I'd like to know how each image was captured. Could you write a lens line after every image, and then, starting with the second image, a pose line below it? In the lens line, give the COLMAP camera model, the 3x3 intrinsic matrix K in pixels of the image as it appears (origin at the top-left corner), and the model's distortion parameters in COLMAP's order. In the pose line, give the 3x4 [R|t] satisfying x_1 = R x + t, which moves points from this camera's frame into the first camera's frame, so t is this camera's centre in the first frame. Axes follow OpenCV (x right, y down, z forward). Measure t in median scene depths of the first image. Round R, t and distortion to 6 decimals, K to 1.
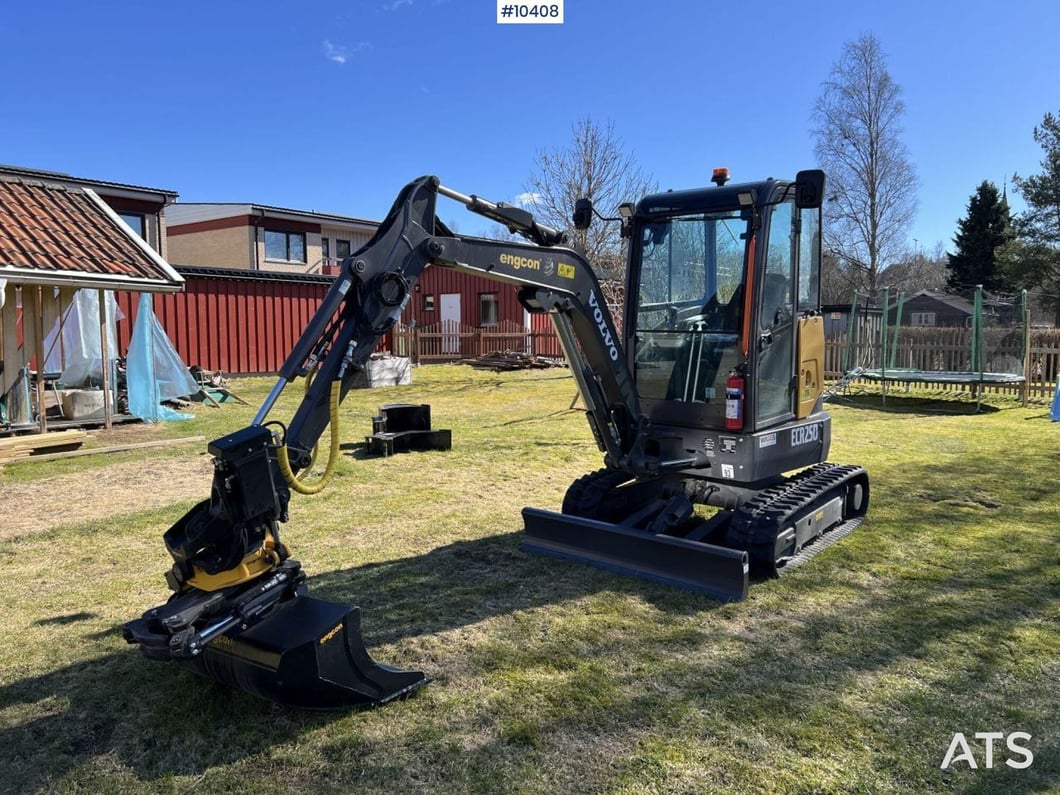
lens RADIAL K [[791.2, 0, 533.4], [0, 791.2, 401.2], [0, 0, 1]] dist [0.059991, -0.072192]
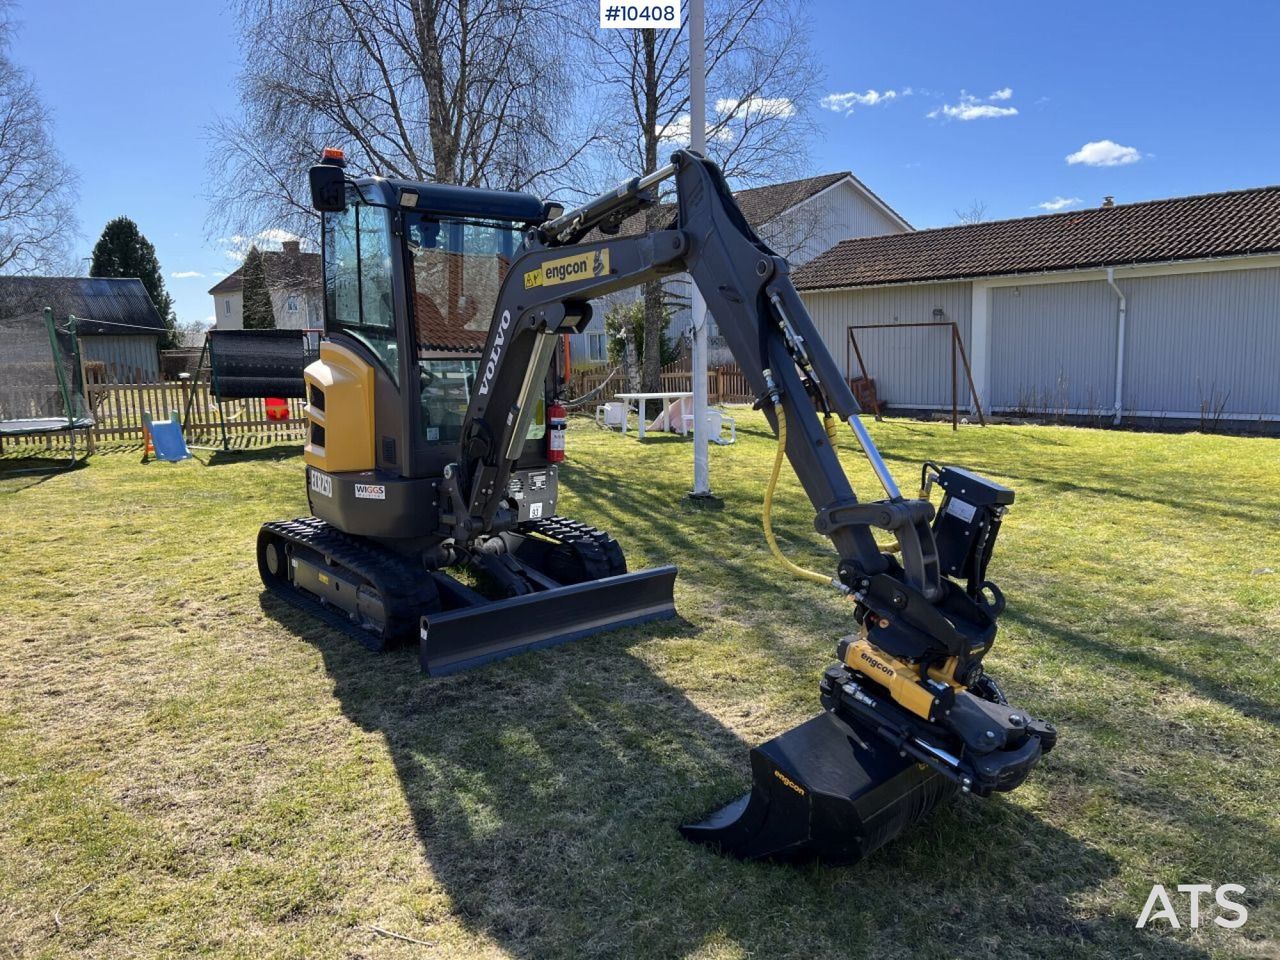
lens RADIAL K [[955.4, 0, 644.1], [0, 955.4, 484.4], [0, 0, 1]] dist [0.059991, -0.072192]
pose [[0.193178, -0.147444, 0.970022, -0.802479], [0.117873, 0.984972, 0.126242, -0.066499], [-0.974058, 0.089952, 0.207655, 0.653073]]
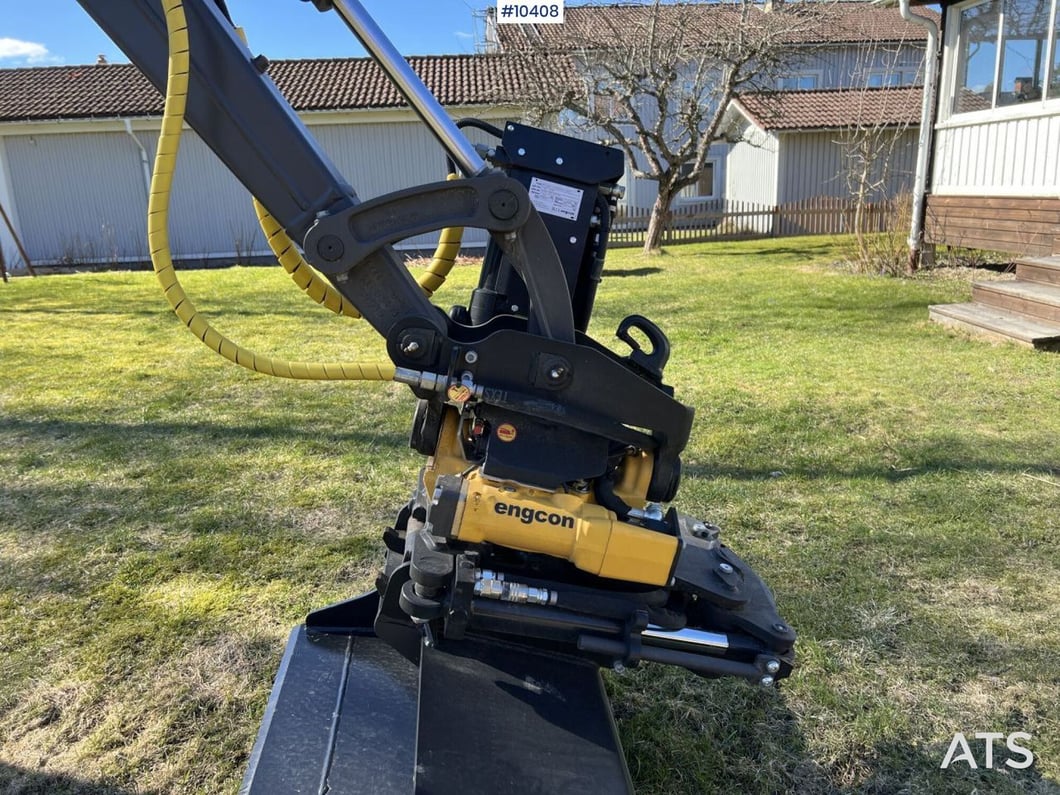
lens RADIAL K [[800.2, 0, 530.0], [0, 800.2, 397.5], [0, 0, 1]] dist [0.067785, -0.075700]
pose [[-0.674515, -0.158792, 0.720981, -0.408256], [0.105870, 0.945695, 0.307332, 0.022561], [-0.730630, 0.283631, -0.621074, 0.775476]]
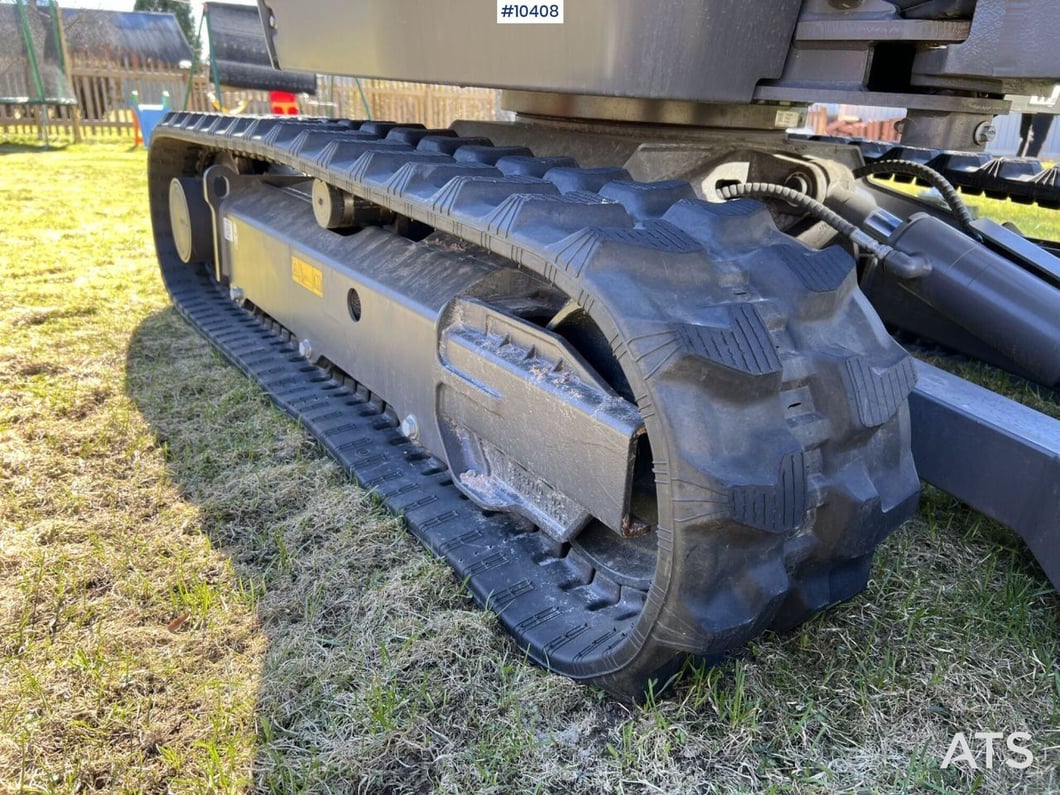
lens RADIAL K [[791.2, 0, 533.4], [0, 791.2, 401.2], [0, 0, 1]] dist [0.059991, -0.072192]
pose [[0.285635, -0.318283, 0.903940, -0.062063], [0.075237, 0.947773, 0.309943, 0.096410], [-0.955381, -0.020521, 0.294664, 1.092552]]
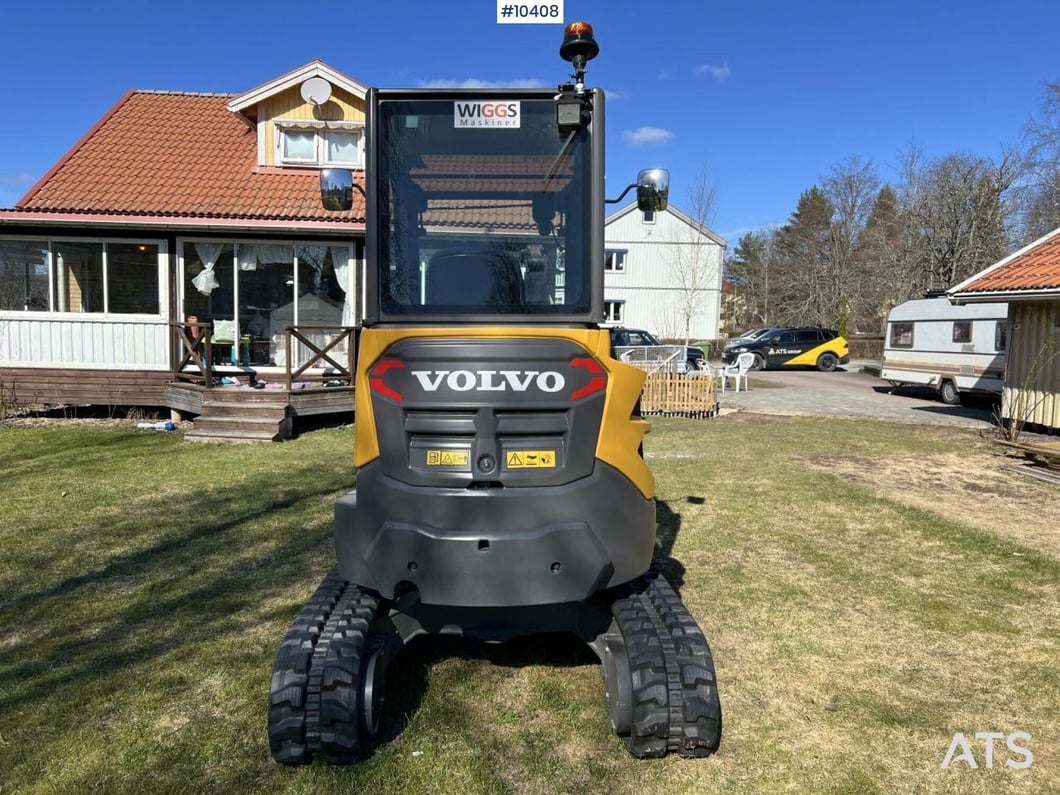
lens RADIAL K [[798.6, 0, 529.0], [0, 798.6, 402.8], [0, 0, 1]] dist [0.062118, -0.075270]
pose [[-0.762607, 0.050922, -0.644855, 0.700899], [-0.078310, 0.982297, 0.170178, -0.179772], [0.642104, 0.180278, -0.745119, 1.682242]]
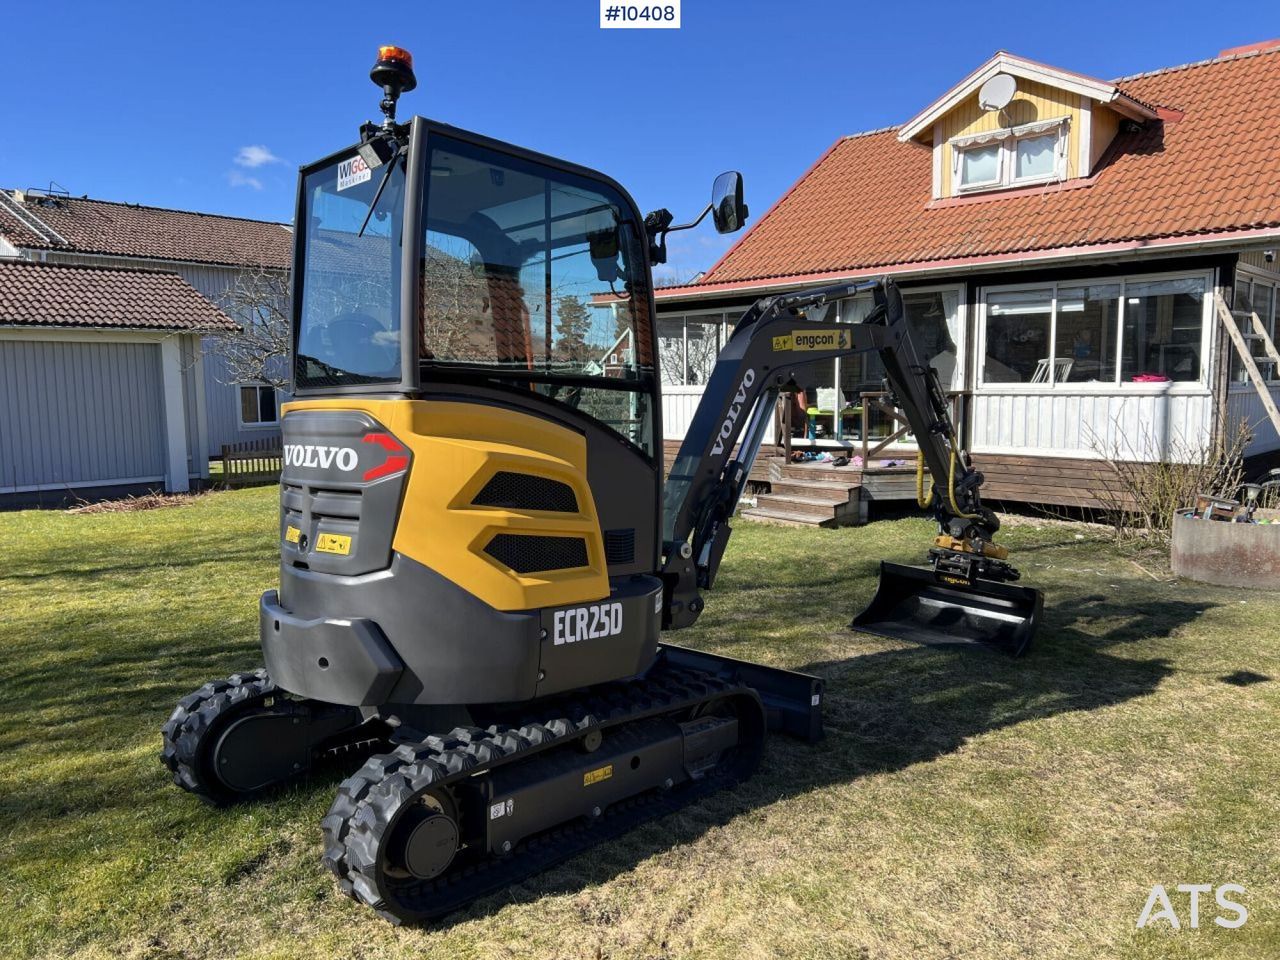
lens RADIAL K [[964.3, 0, 638.7], [0, 964.3, 486.3], [0, 0, 1]] dist [0.062118, -0.075270]
pose [[-0.994711, 0.003439, 0.102653, 0.061543], [0.023637, 0.980278, 0.196203, -0.200216], [-0.099954, 0.197591, -0.975175, 1.862055]]
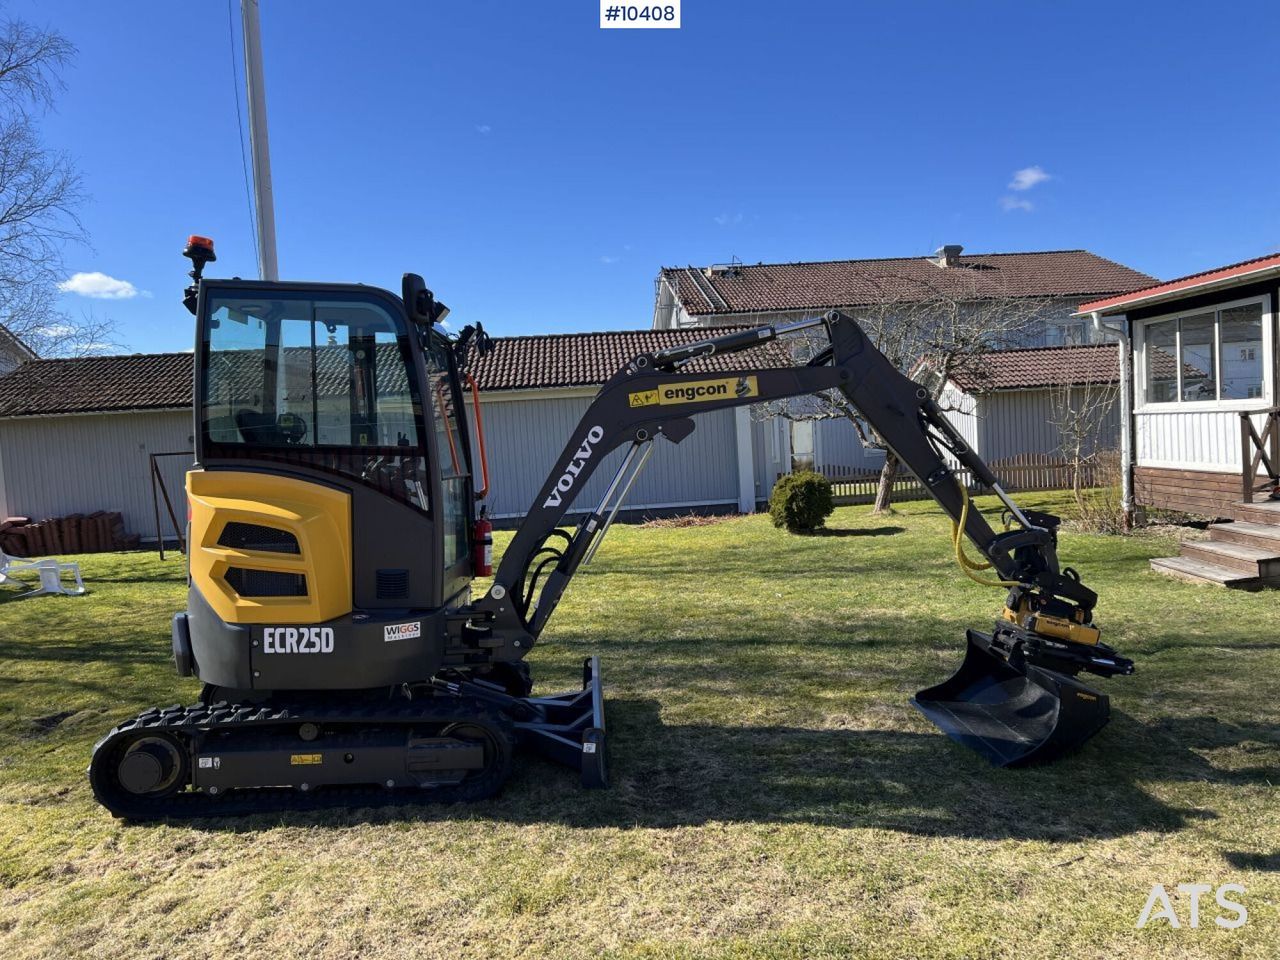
lens RADIAL K [[955.4, 0, 644.1], [0, 955.4, 484.4], [0, 0, 1]] dist [0.059991, -0.072192]
pose [[-0.664512, -0.002916, 0.747272, -0.691778], [0.127261, 0.984943, 0.117010, -0.175965], [-0.736362, 0.172853, -0.654135, 1.541659]]
